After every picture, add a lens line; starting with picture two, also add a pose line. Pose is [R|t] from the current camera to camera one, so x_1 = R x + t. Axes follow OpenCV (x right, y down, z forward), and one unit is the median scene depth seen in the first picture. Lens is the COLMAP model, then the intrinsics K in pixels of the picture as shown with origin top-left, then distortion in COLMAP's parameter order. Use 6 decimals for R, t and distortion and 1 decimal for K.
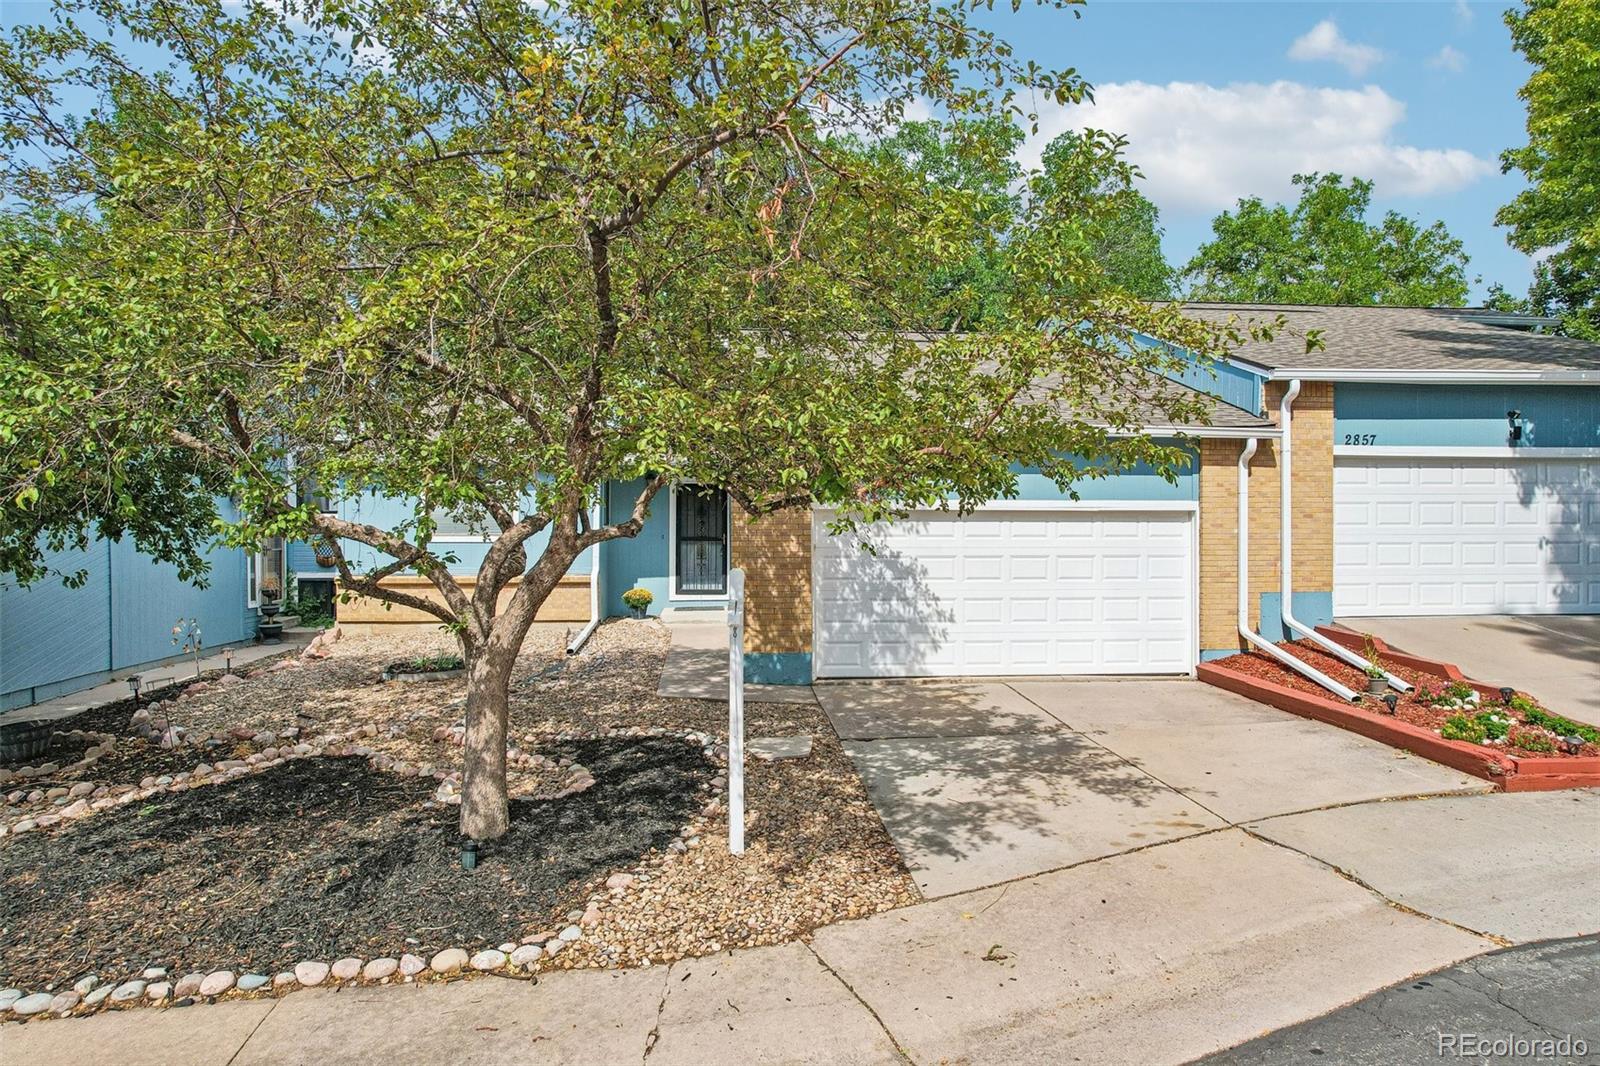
lens RADIAL K [[1000.7, 0, 800.0], [0, 1000.7, 533.0], [0, 0, 1]] dist [-0.103530, 0.076963]
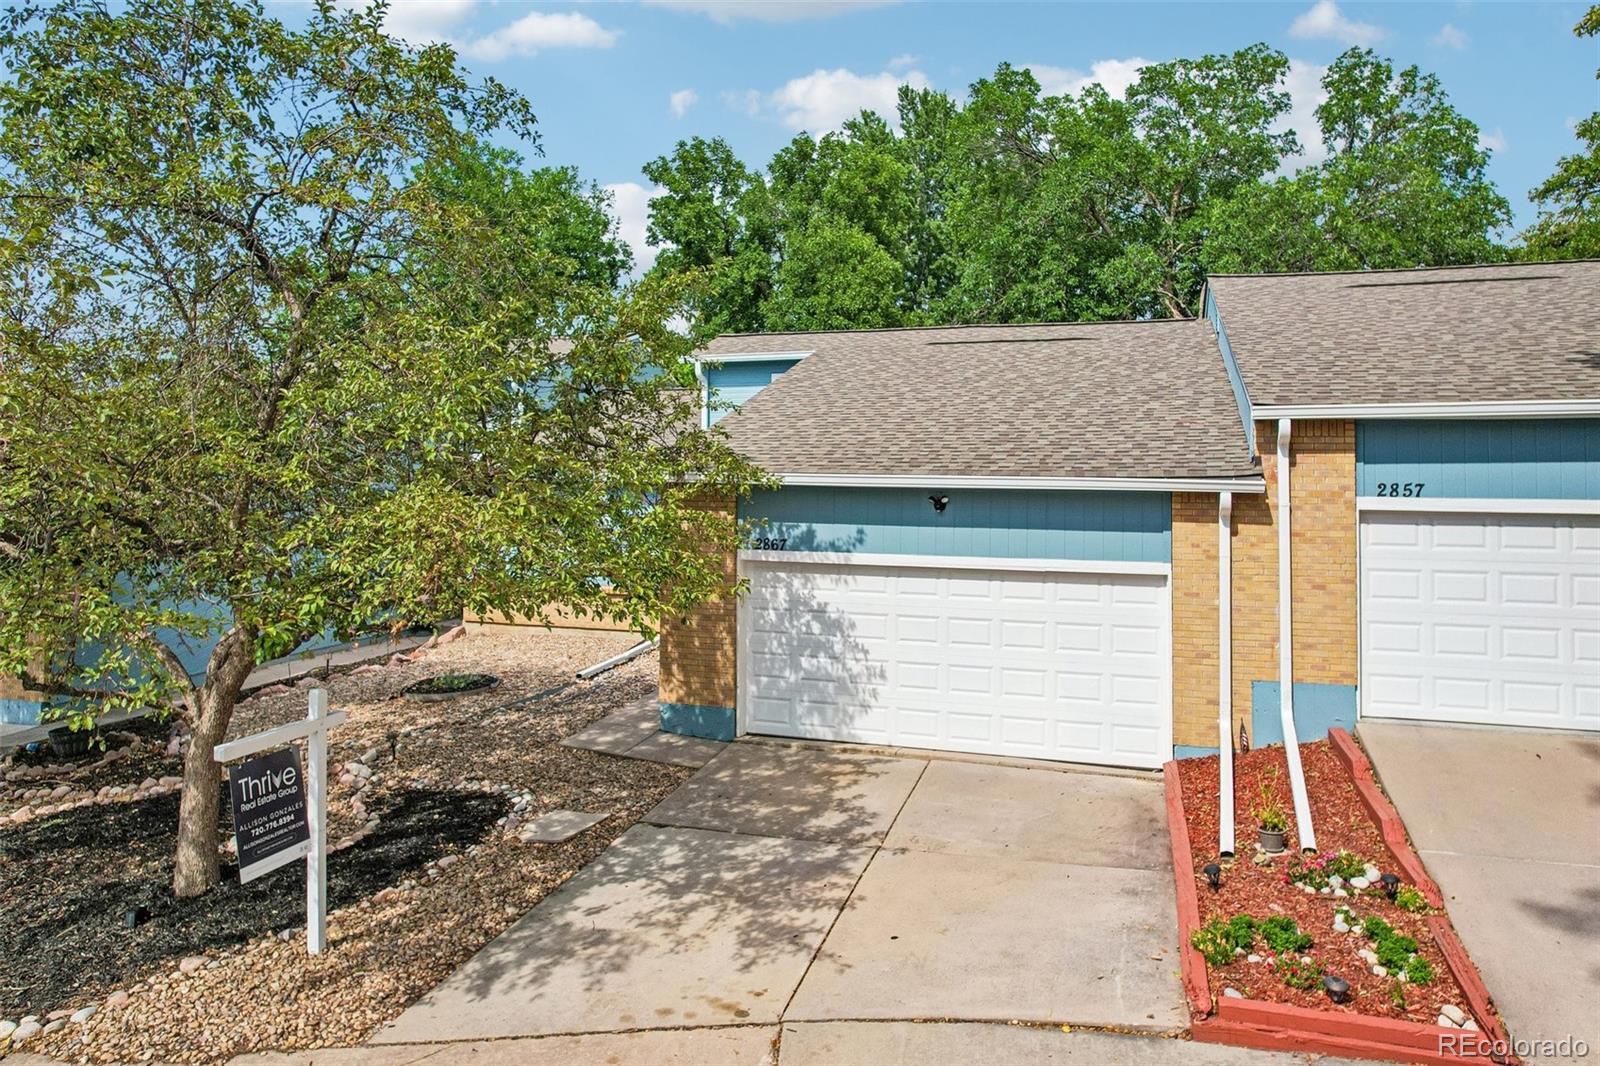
lens RADIAL K [[1038.0, 0, 799.5], [0, 1038.0, 404.8], [0, 0, 1]] dist [-0.029581, -0.004734]
pose [[0.932312, -0.016040, -0.361299, 0.445511], [-0.009932, 0.997504, -0.069912, -0.106344], [0.361519, 0.068768, 0.929825, 0.059303]]
